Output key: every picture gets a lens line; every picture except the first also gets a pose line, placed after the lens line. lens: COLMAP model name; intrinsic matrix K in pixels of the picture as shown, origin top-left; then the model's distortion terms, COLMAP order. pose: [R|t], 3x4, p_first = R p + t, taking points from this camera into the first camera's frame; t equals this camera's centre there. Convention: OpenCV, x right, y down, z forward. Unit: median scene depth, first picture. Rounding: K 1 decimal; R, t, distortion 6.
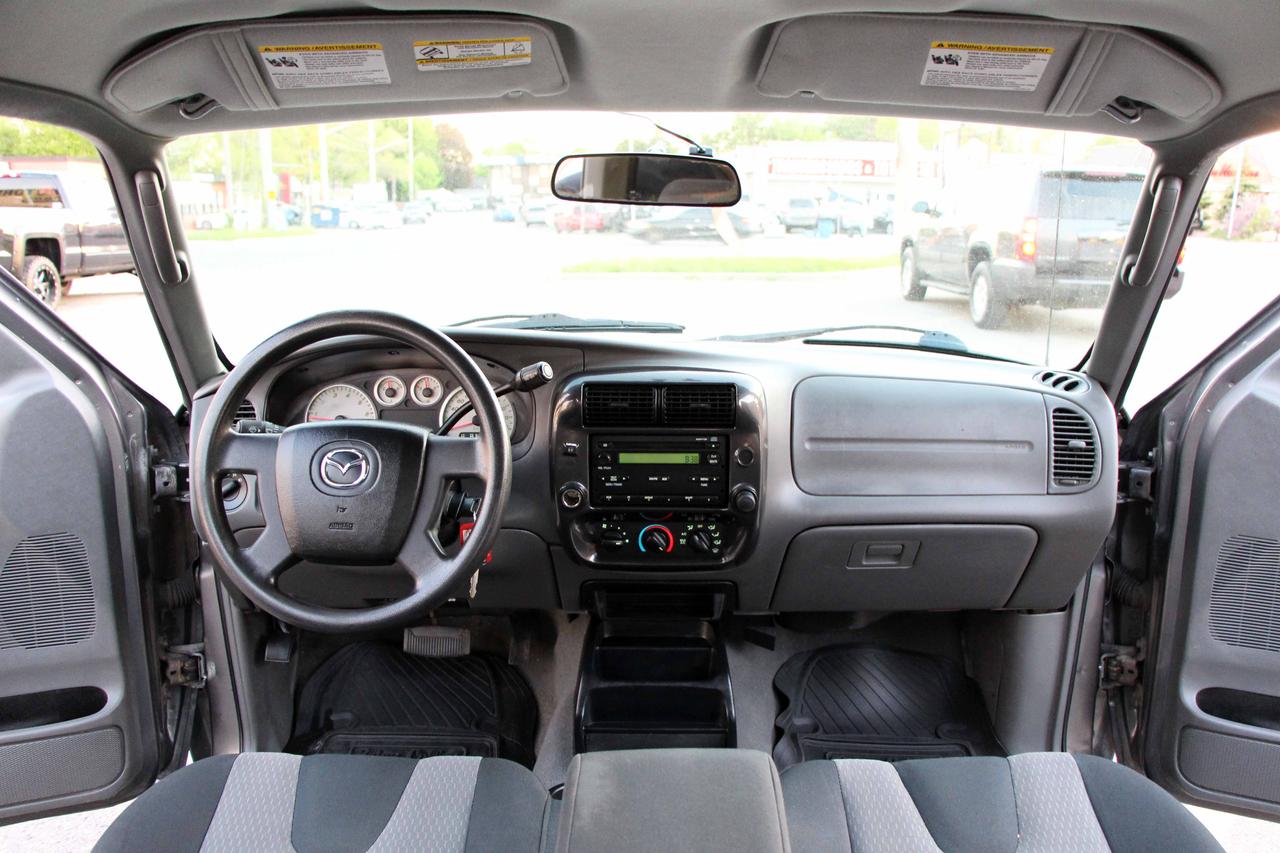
lens RADIAL K [[1049.1, 0, 640.4], [0, 1049.1, 416.8], [0, 0, 1]] dist [-0.164443, 0.128562]
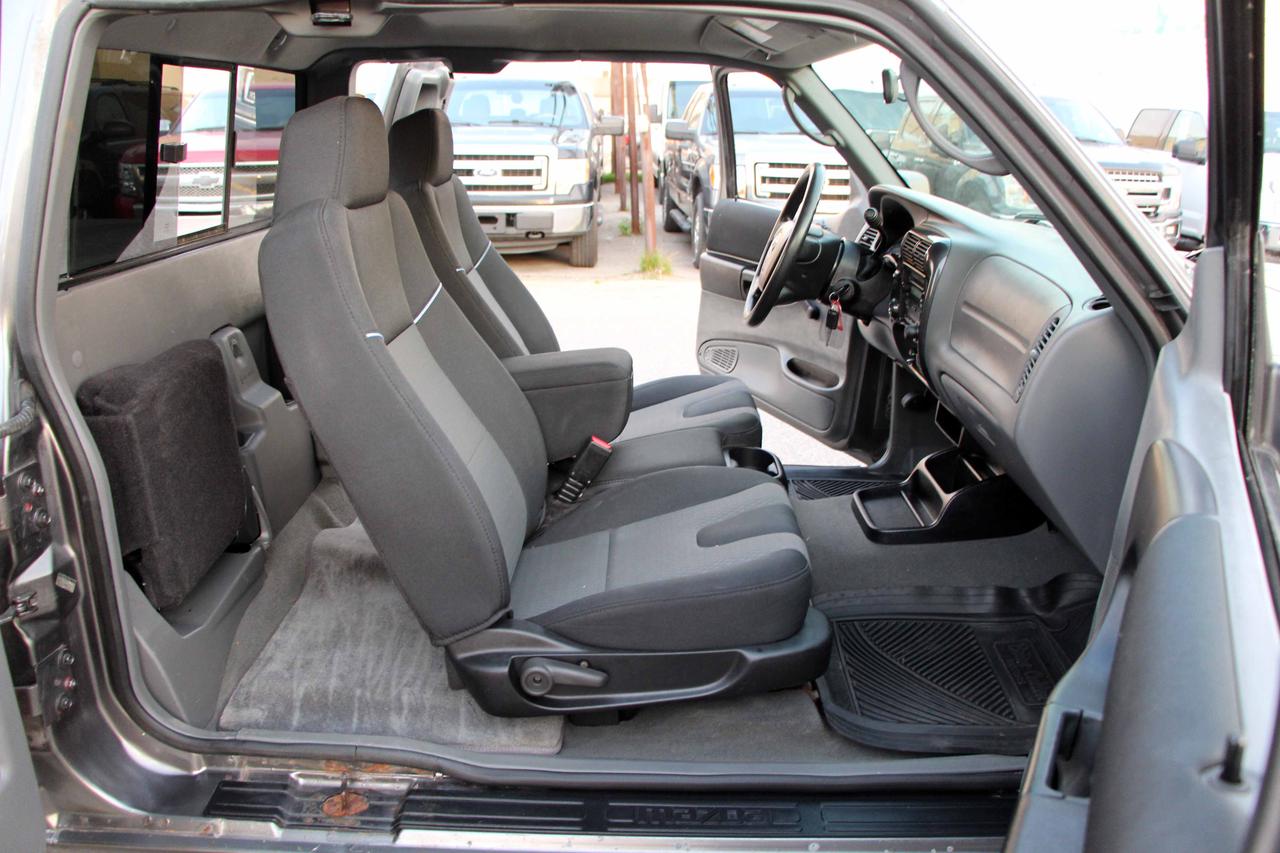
lens RADIAL K [[1049.1, 0, 649.6], [0, 1049.1, 439.2], [0, 0, 1]] dist [-0.164443, 0.128562]
pose [[-0.023912, 0.288058, -0.957314, 1.257979], [-0.219337, 0.932745, 0.286143, -0.084847], [0.975356, 0.216817, 0.040878, 0.610190]]
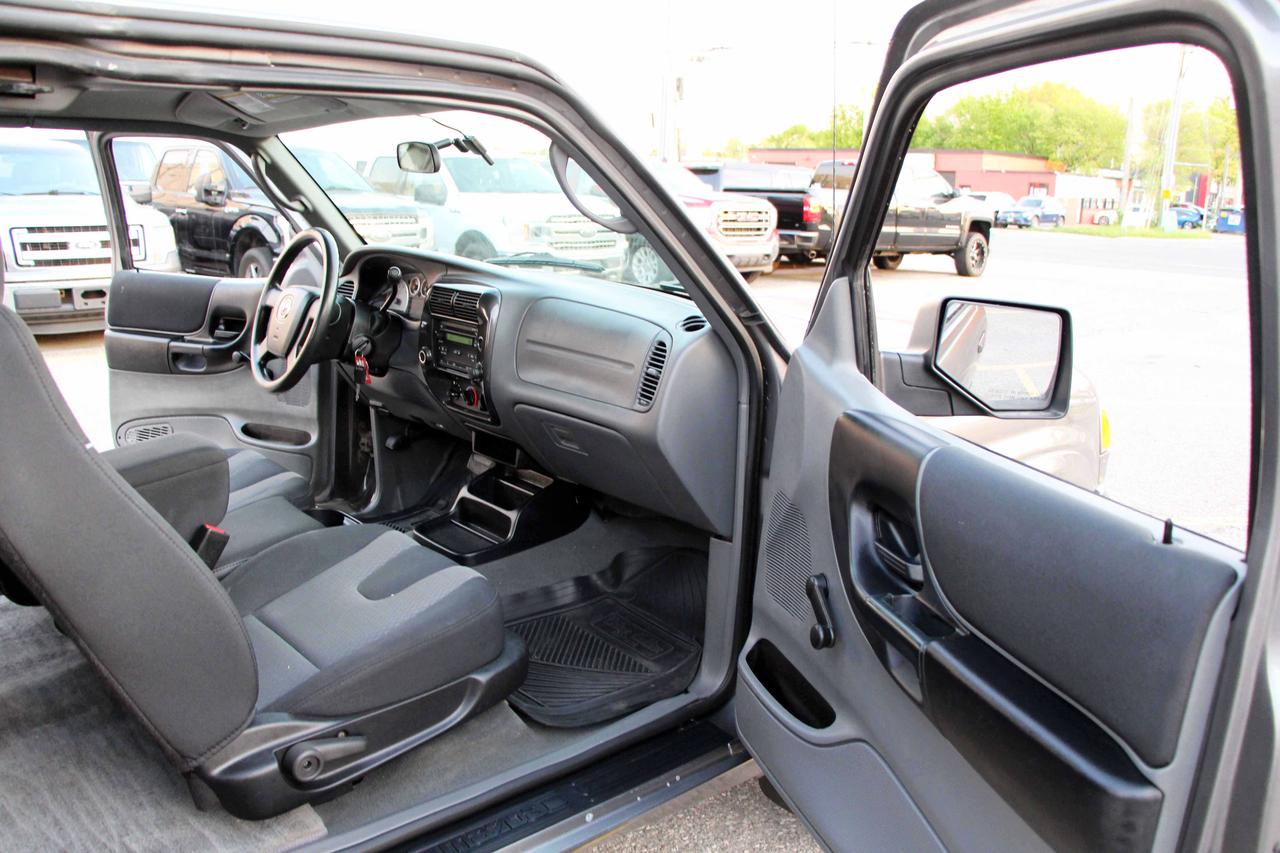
lens RADIAL K [[1049.1, 0, 653.2], [0, 1049.1, 419.7], [0, 0, 1]] dist [-0.164443, 0.128562]
pose [[0.653689, 0.173522, -0.736601, 1.232292], [-0.169808, 0.982169, 0.080676, -0.014102], [0.737465, 0.072344, 0.671499, 0.193989]]
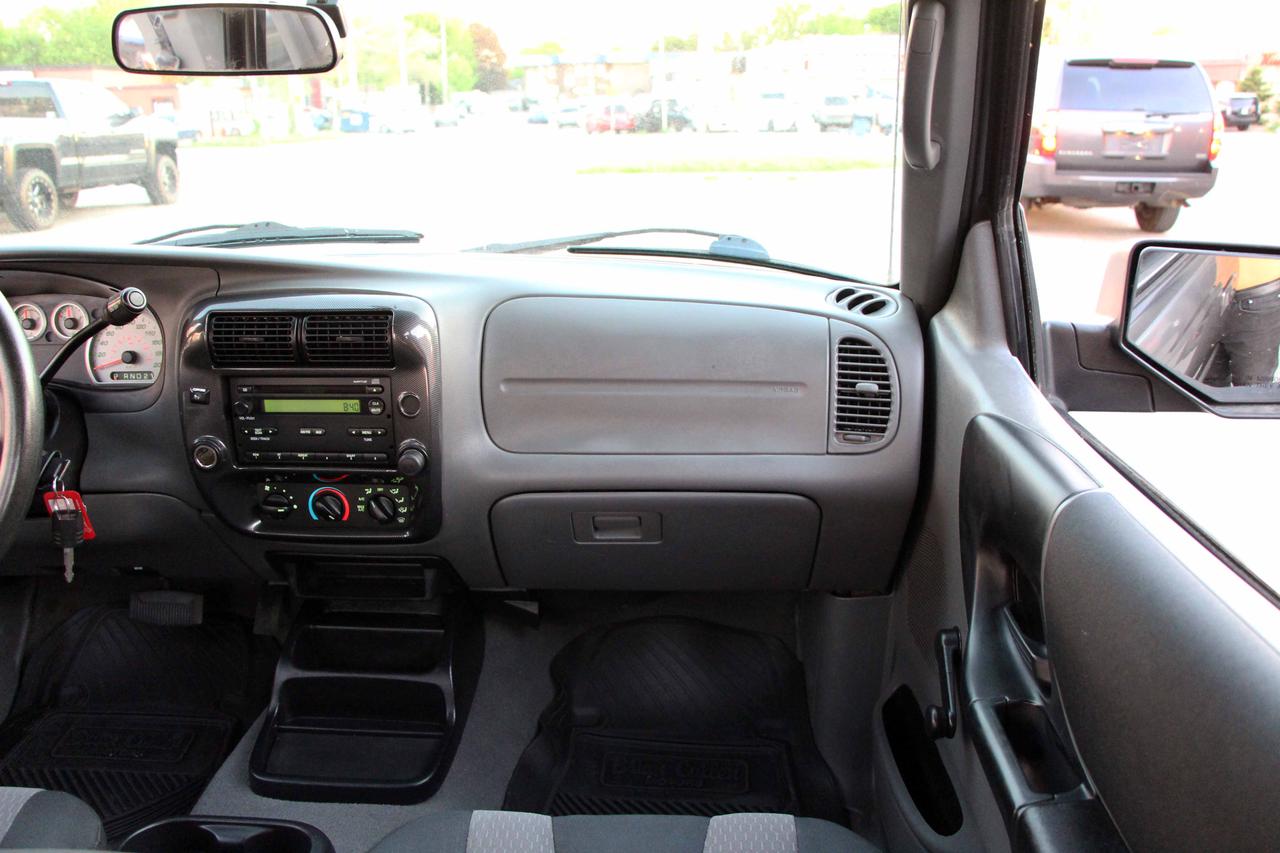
lens RADIAL K [[1049.1, 0, 639.6], [0, 1049.1, 419.9], [0, 0, 1]] dist [-0.164443, 0.128562]
pose [[0.998856, -0.000882, -0.047812, 0.279982], [0.005390, 0.995534, 0.094254, -0.020246], [0.047515, -0.094404, 0.994399, 0.224874]]
